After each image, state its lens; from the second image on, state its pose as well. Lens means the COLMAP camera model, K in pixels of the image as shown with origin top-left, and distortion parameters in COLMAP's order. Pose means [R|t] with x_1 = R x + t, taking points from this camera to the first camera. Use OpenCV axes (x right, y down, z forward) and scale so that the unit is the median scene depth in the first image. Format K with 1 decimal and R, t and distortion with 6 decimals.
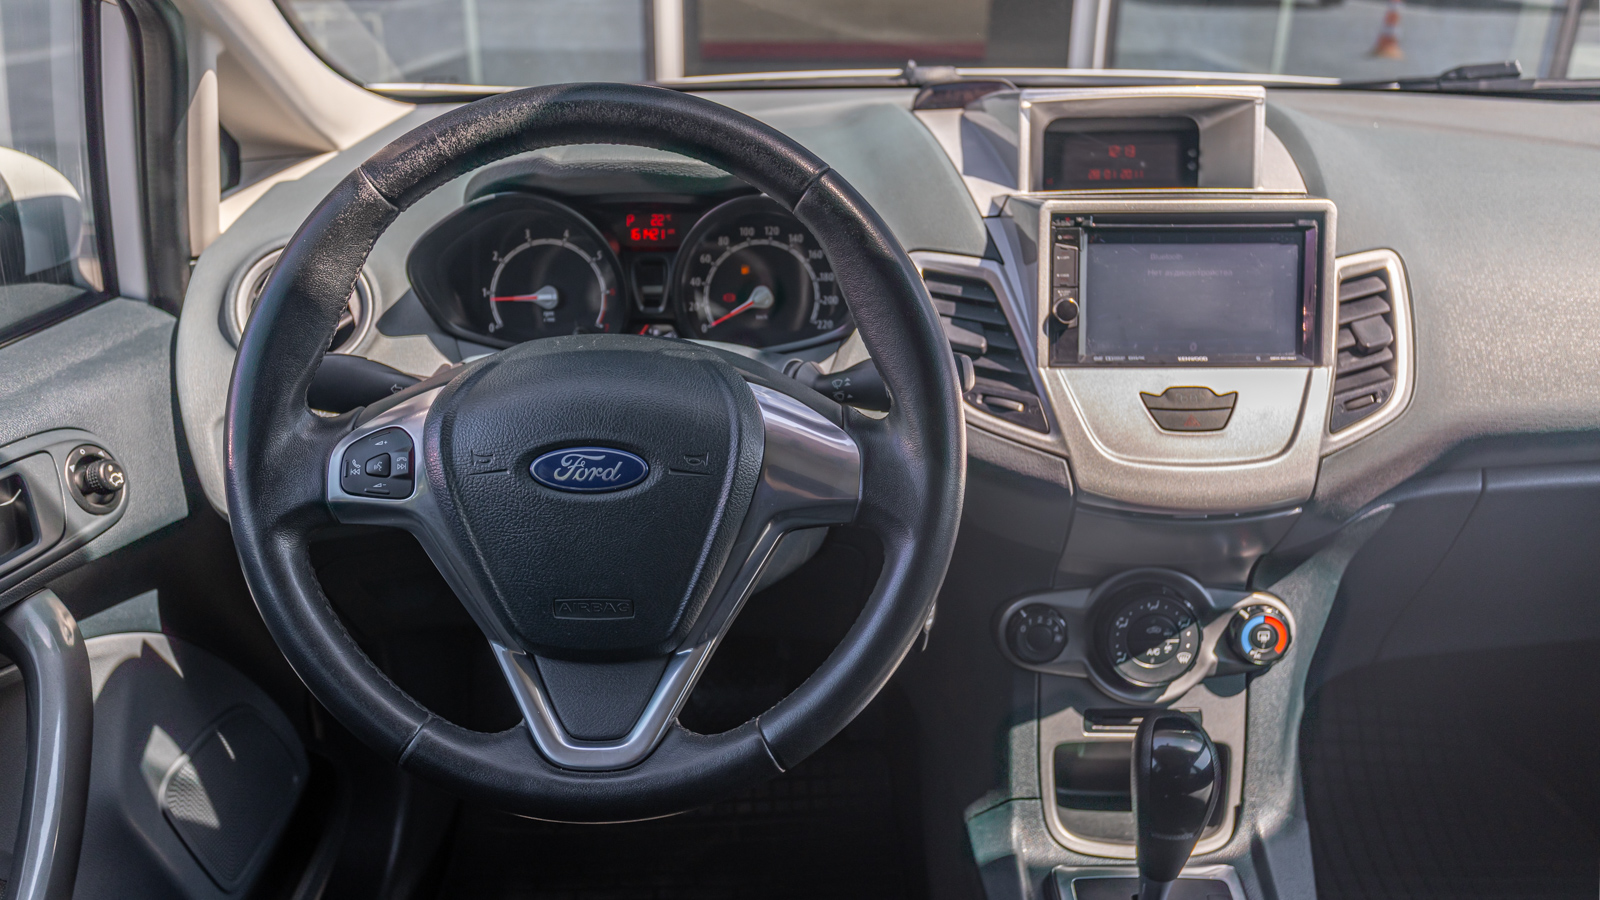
lens RADIAL K [[1222.2, 0, 800.0], [0, 1222.2, 450.0], [0, 0, 1]] dist [0.004044, 0.006339]
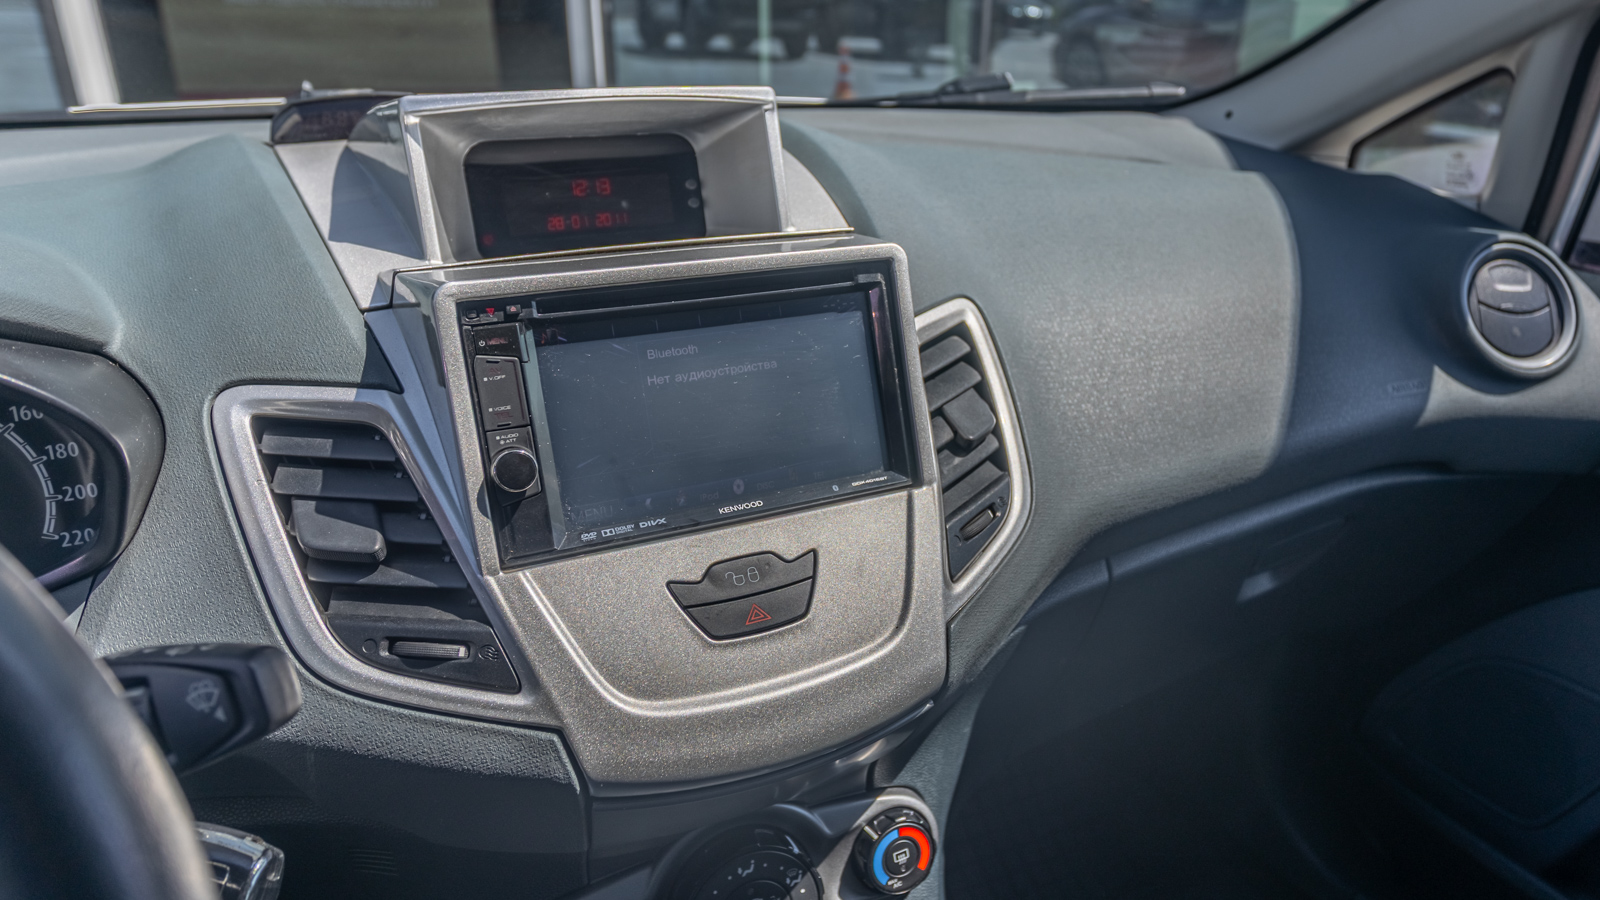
lens RADIAL K [[1046.3, 0, 898.1], [0, 1046.3, 437.6], [0, 0, 1]] dist [0.003528, -0.001023]
pose [[0.886716, -0.159734, 0.433842, 0.154393], [0.163122, 0.986159, 0.029688, -0.105749], [-0.432580, 0.044445, 0.900500, 0.447573]]
